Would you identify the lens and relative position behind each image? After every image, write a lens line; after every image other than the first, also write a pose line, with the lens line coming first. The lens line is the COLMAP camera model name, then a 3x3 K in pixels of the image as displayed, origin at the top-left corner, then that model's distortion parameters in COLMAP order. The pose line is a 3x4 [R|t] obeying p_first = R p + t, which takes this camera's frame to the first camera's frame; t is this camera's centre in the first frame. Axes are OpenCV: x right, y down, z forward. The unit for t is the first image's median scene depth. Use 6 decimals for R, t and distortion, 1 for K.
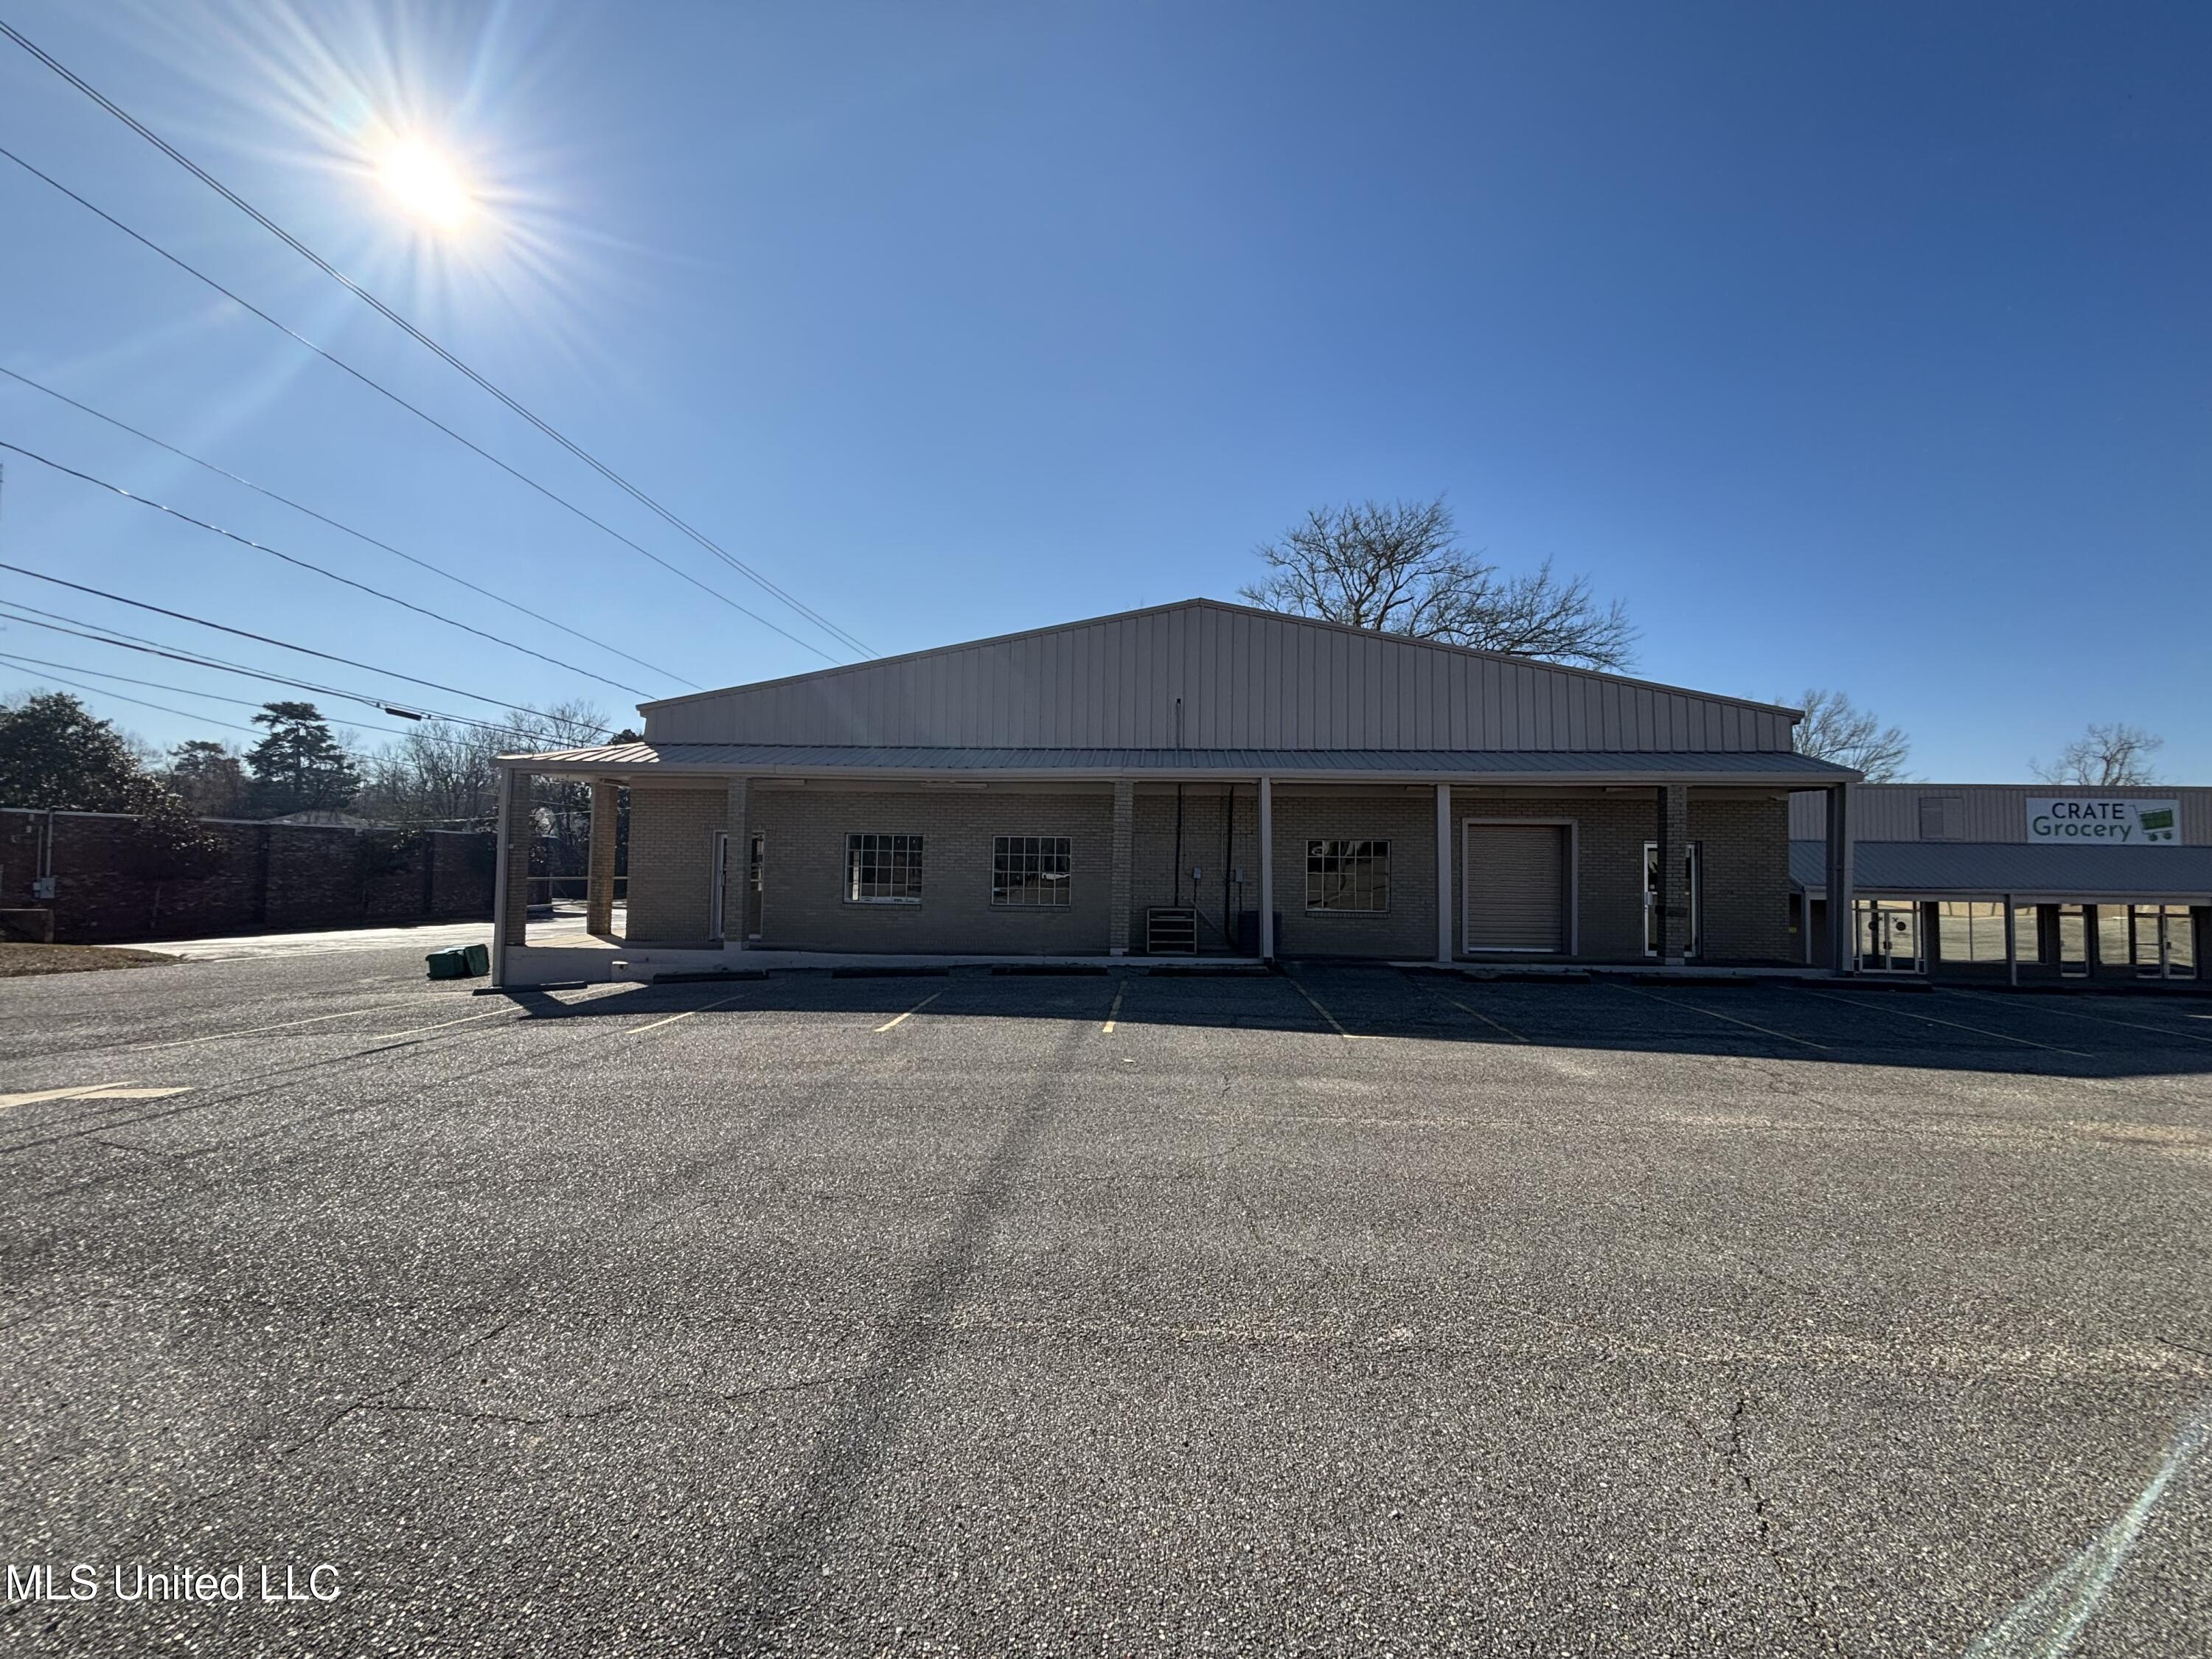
lens RADIAL K [[886.1, 0, 1106.0], [0, 886.1, 829.5], [0, 0, 1]] dist [-0.014445, -0.000077]
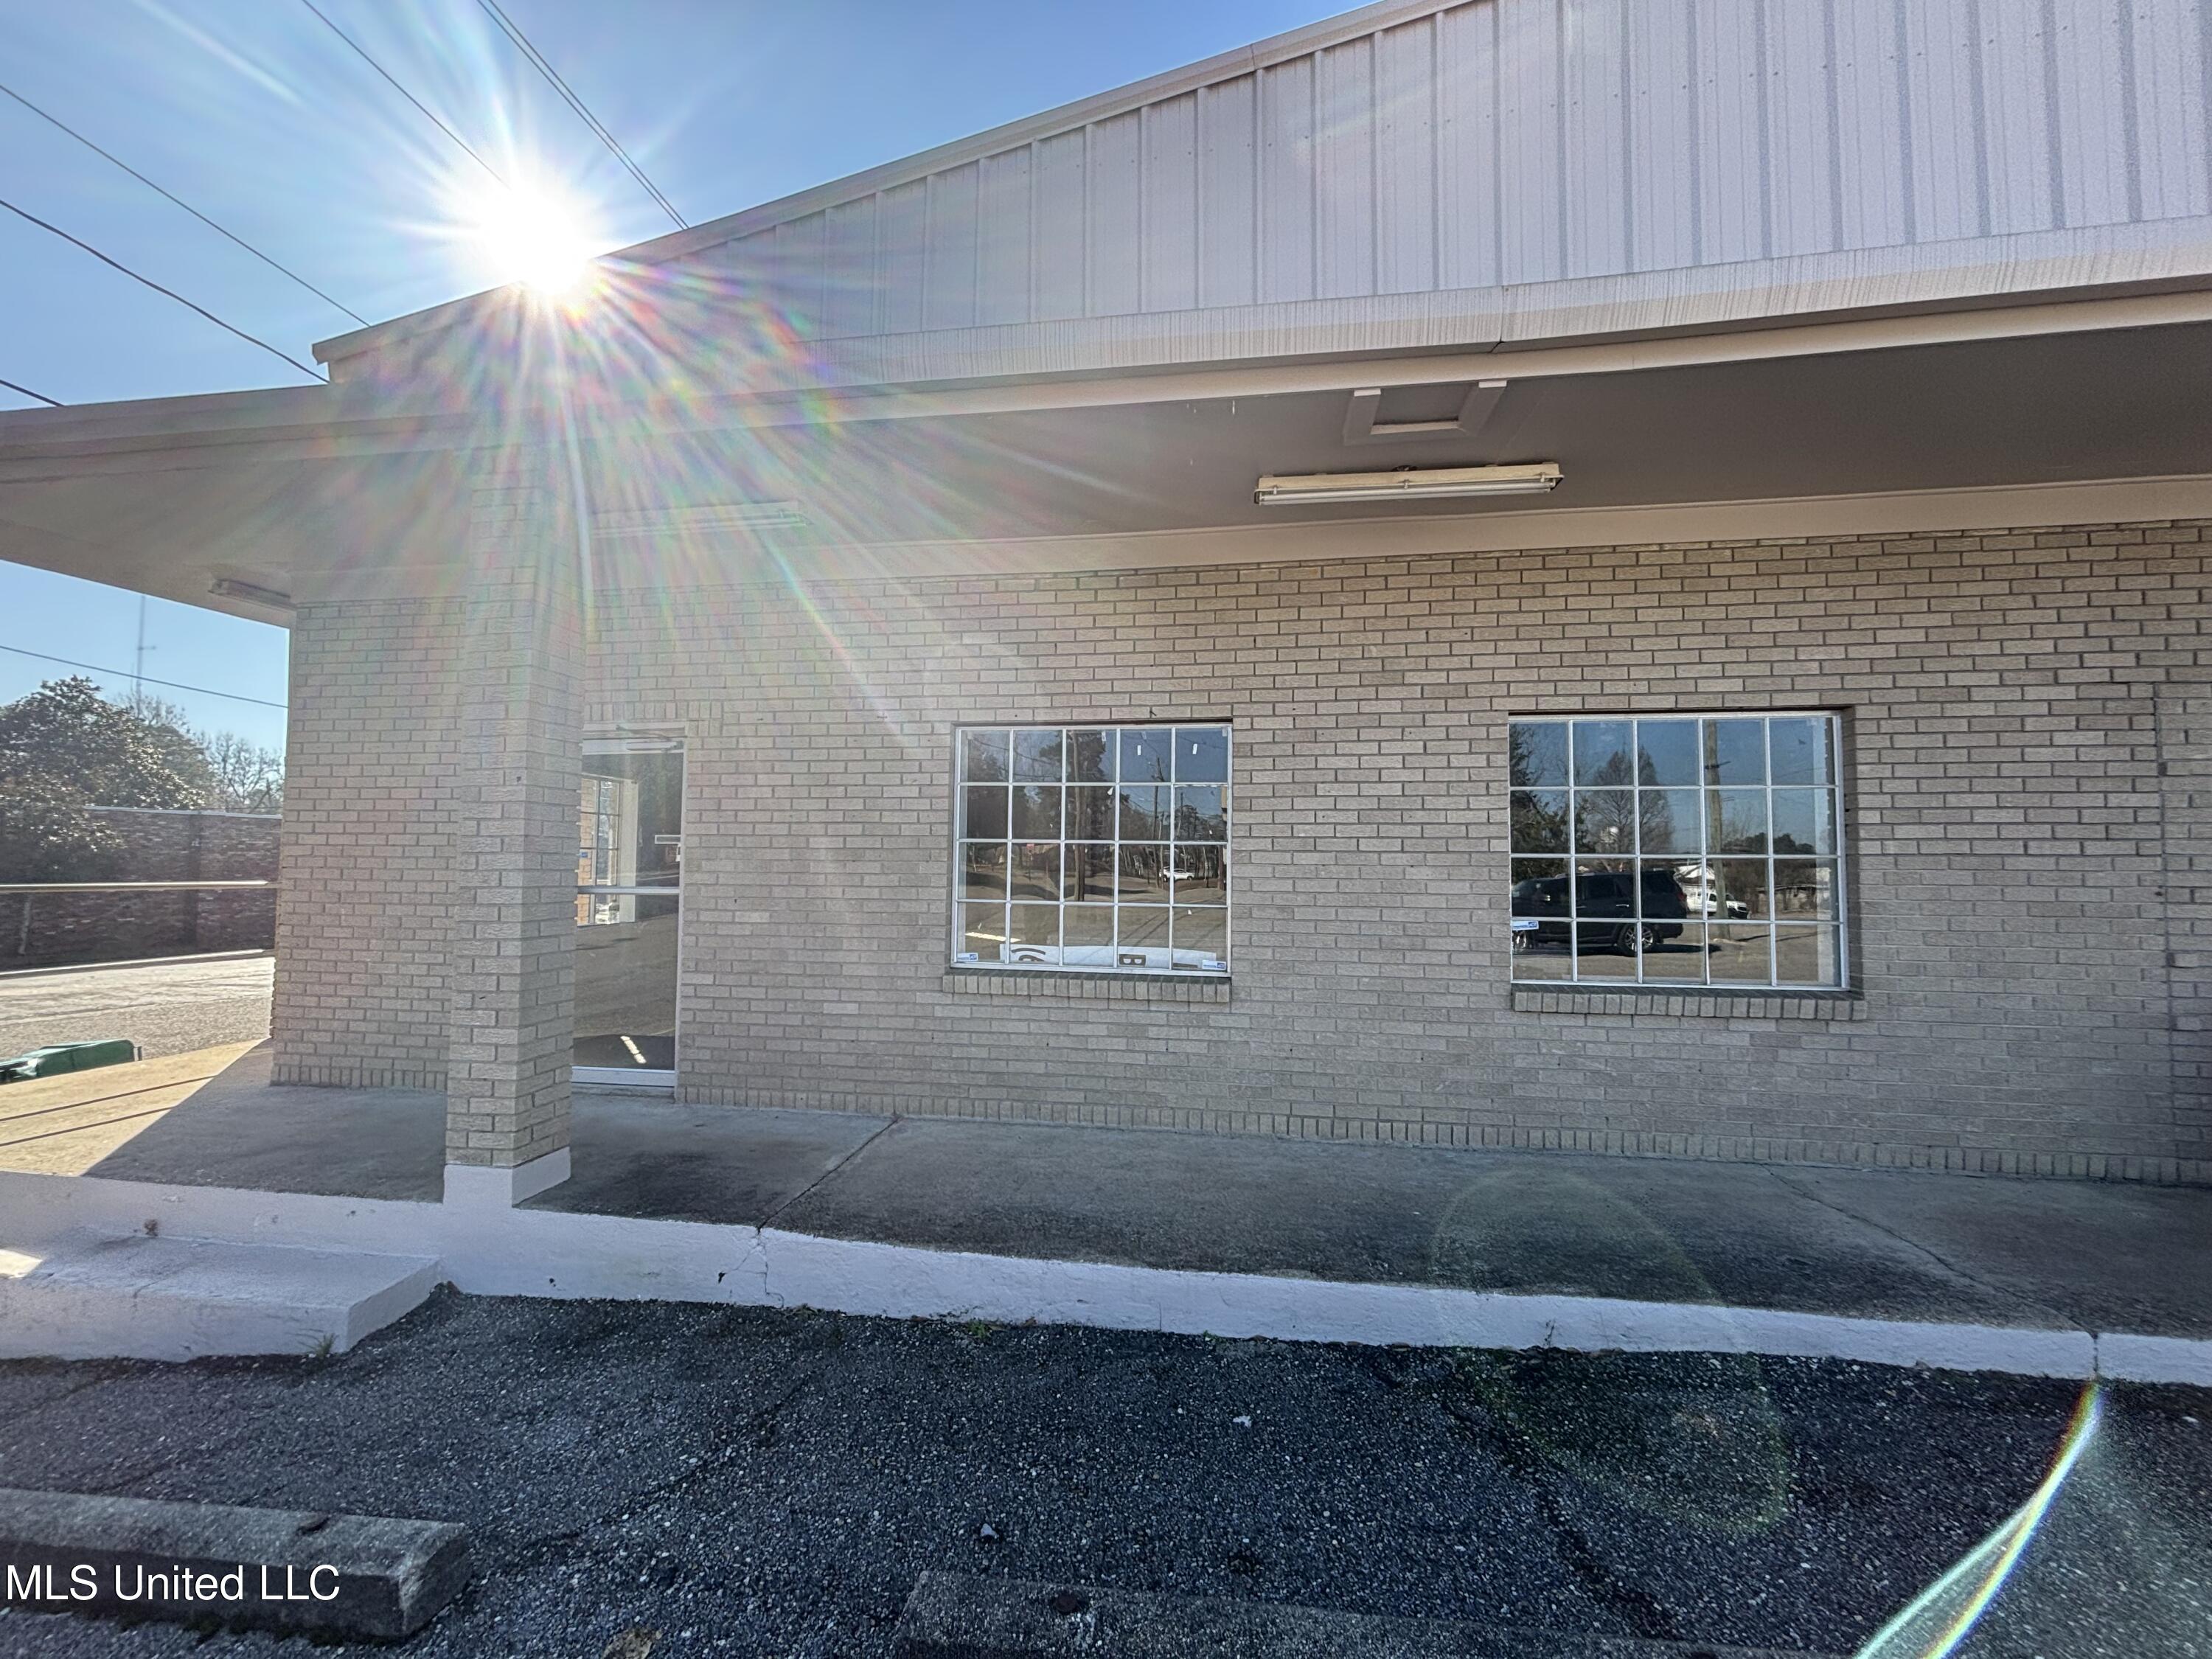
lens RADIAL K [[890.3, 0, 1087.4], [0, 890.3, 843.4], [0, 0, 1]] dist [0.000823, 0.000260]
pose [[0.992150, -0.009201, -0.124717, -0.110302], [0.010933, 0.999853, 0.013209, 0.019890], [0.124577, -0.014469, 0.992104, 0.367167]]
